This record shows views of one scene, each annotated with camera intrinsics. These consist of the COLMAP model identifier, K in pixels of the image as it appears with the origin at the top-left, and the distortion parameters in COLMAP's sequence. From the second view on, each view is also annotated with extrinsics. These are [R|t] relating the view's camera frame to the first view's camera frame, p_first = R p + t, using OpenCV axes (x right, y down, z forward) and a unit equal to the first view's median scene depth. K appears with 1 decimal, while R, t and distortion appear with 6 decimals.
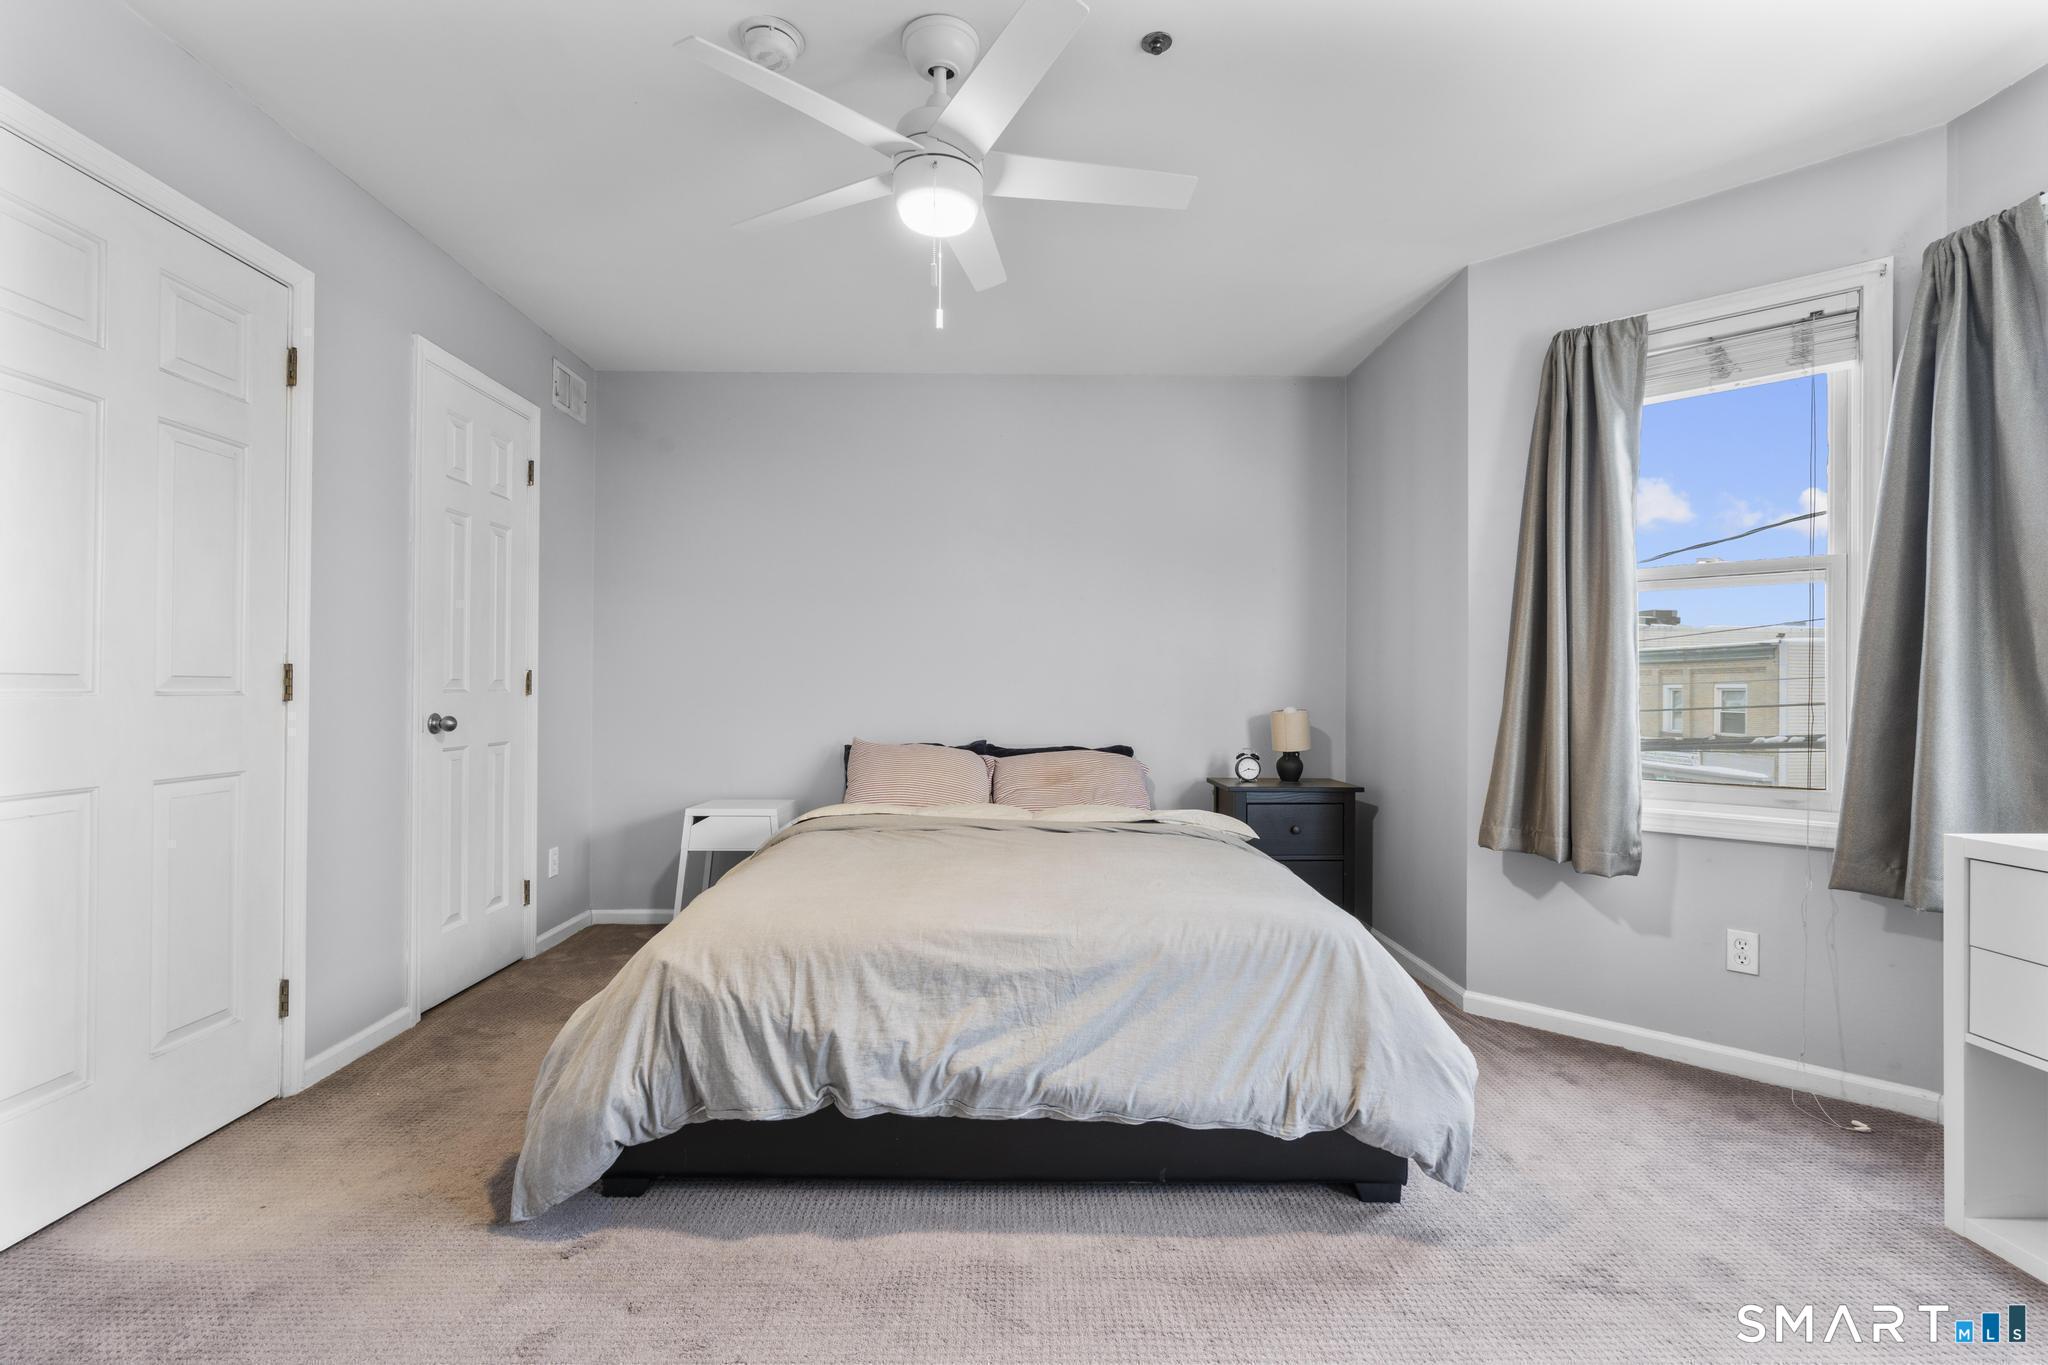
lens RADIAL K [[924.6, 0, 1024.0], [0, 924.6, 682.5], [0, 0, 1]] dist [-0.000919, 0.001573]
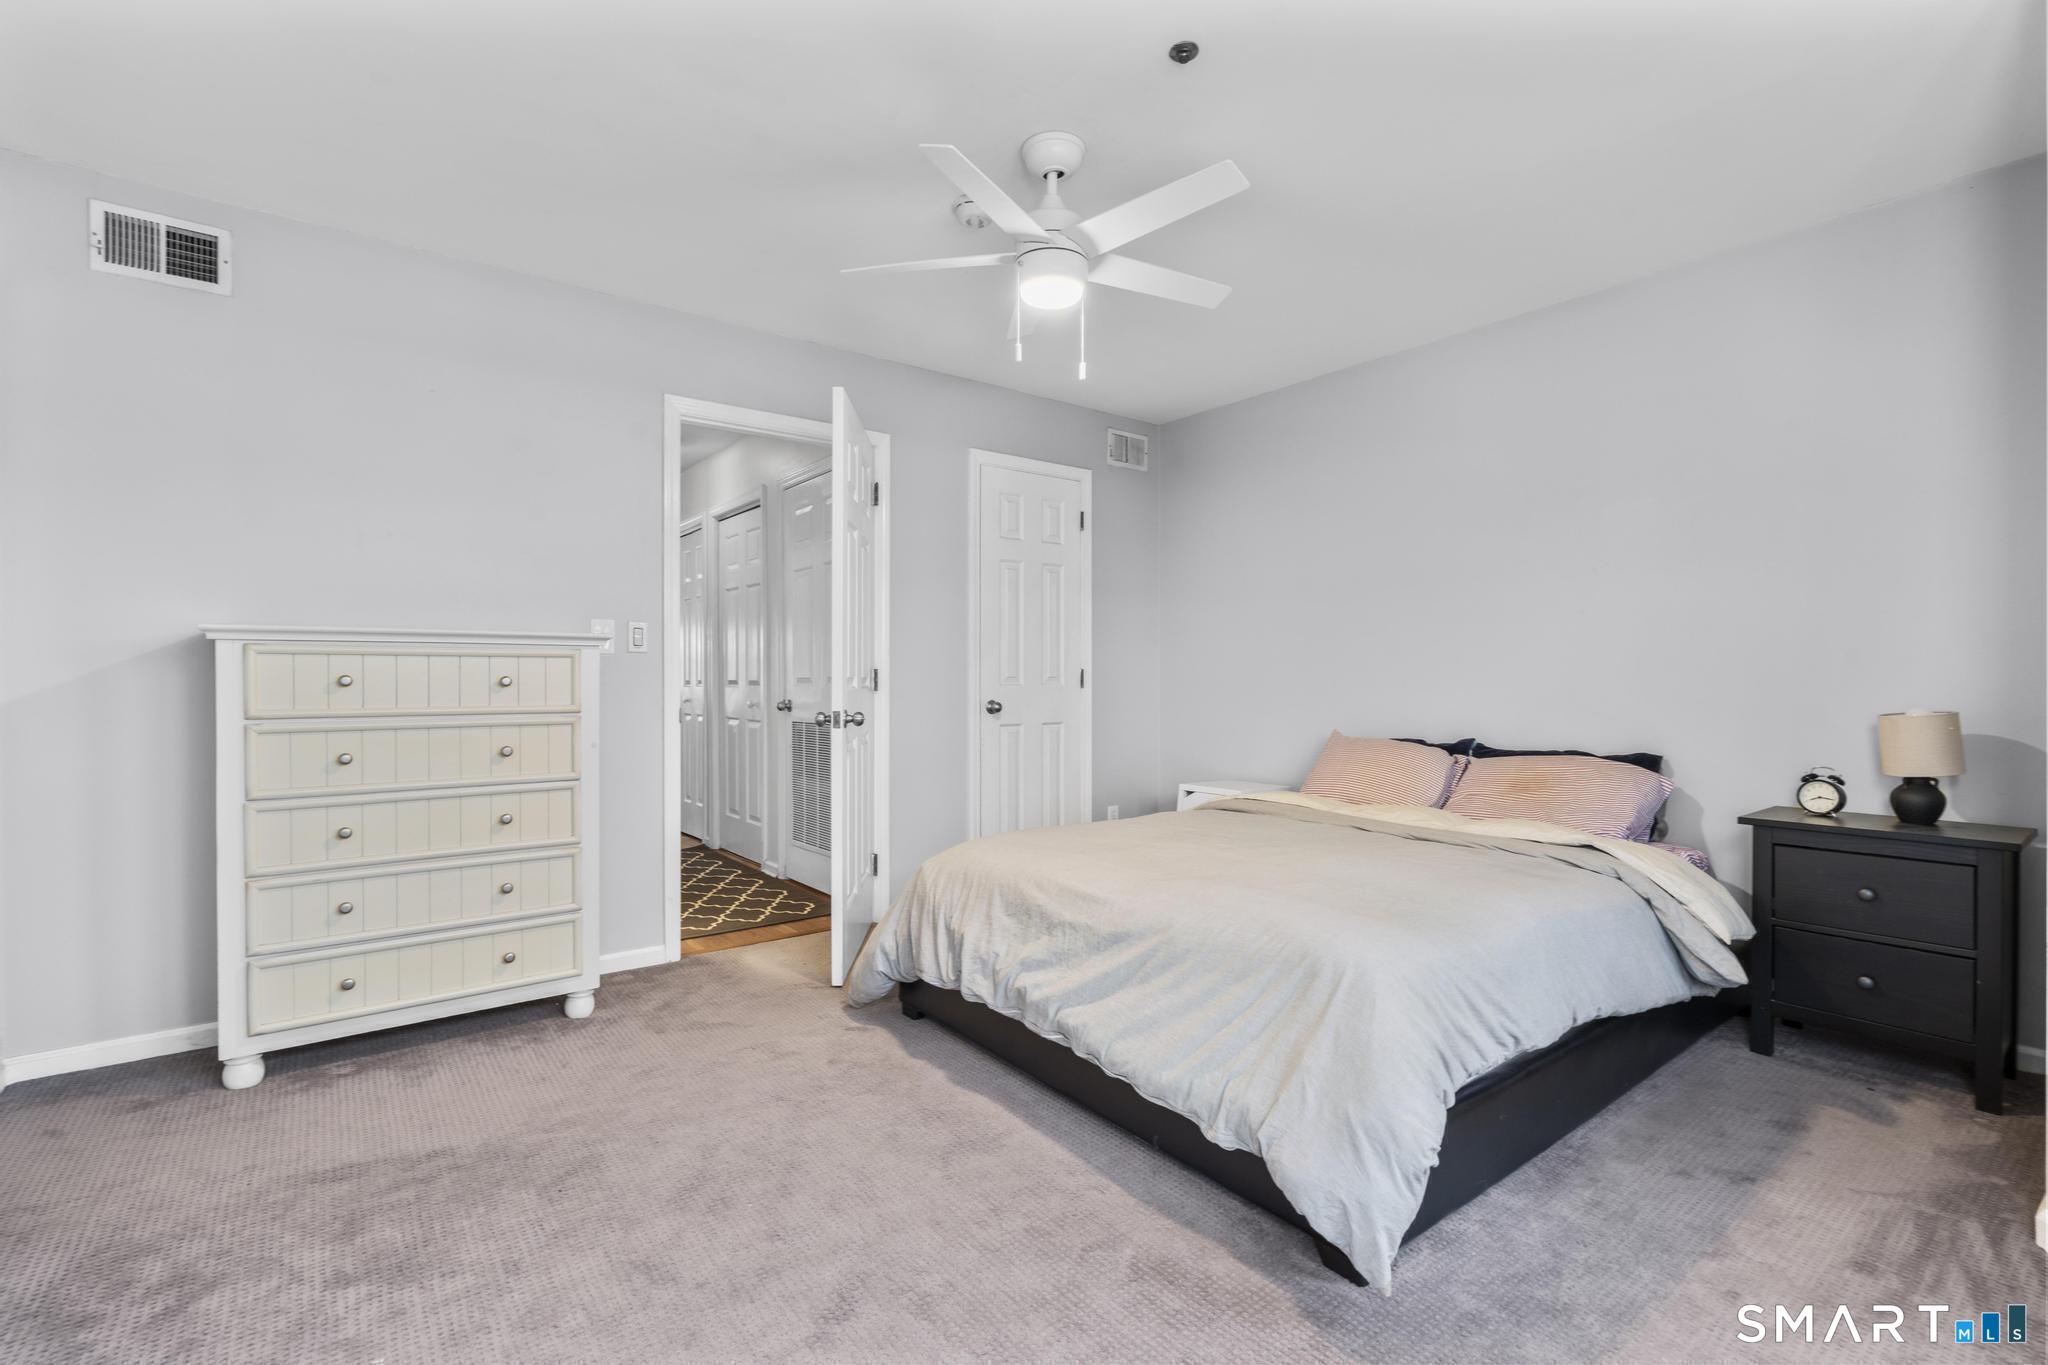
lens RADIAL K [[924.6, 0, 1024.0], [0, 924.6, 682.5], [0, 0, 1]] dist [-0.000919, 0.001573]
pose [[0.594410, -0.004061, -0.804152, 0.919967], [0.008368, 0.999964, 0.001136, 0.006782], [0.804118, -0.007405, 0.594423, 0.258220]]
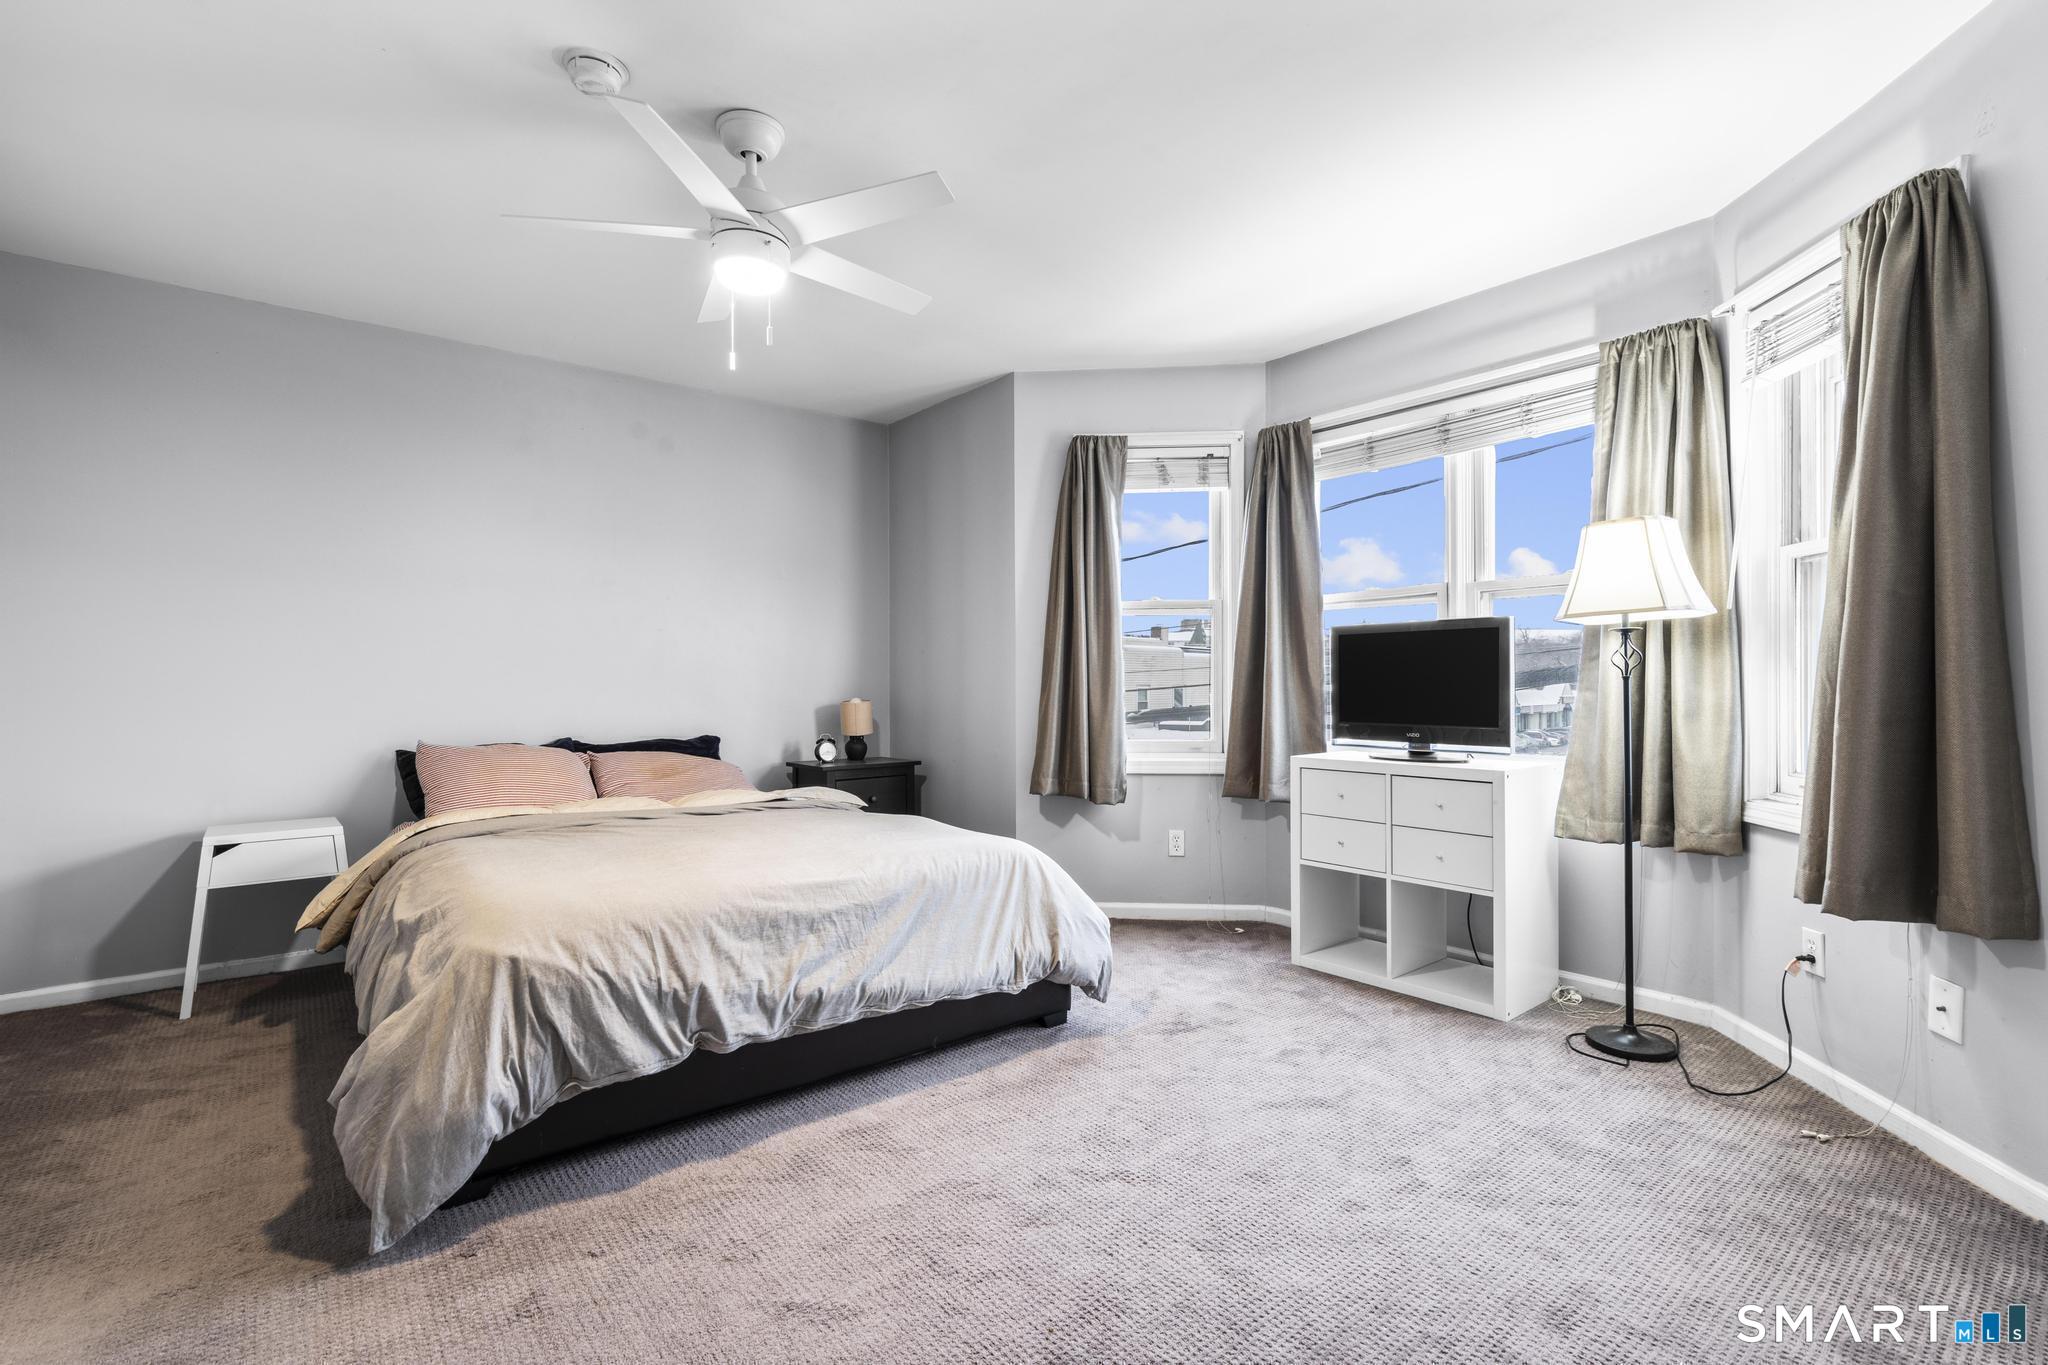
lens RADIAL K [[924.6, 0, 1024.0], [0, 924.6, 682.5], [0, 0, 1]] dist [-0.000919, 0.001573]
pose [[0.786252, -0.007325, 0.617863, -0.581858], [0.003951, 0.999969, 0.006826, -0.001295], [-0.617894, -0.002926, 0.786256, -0.139787]]
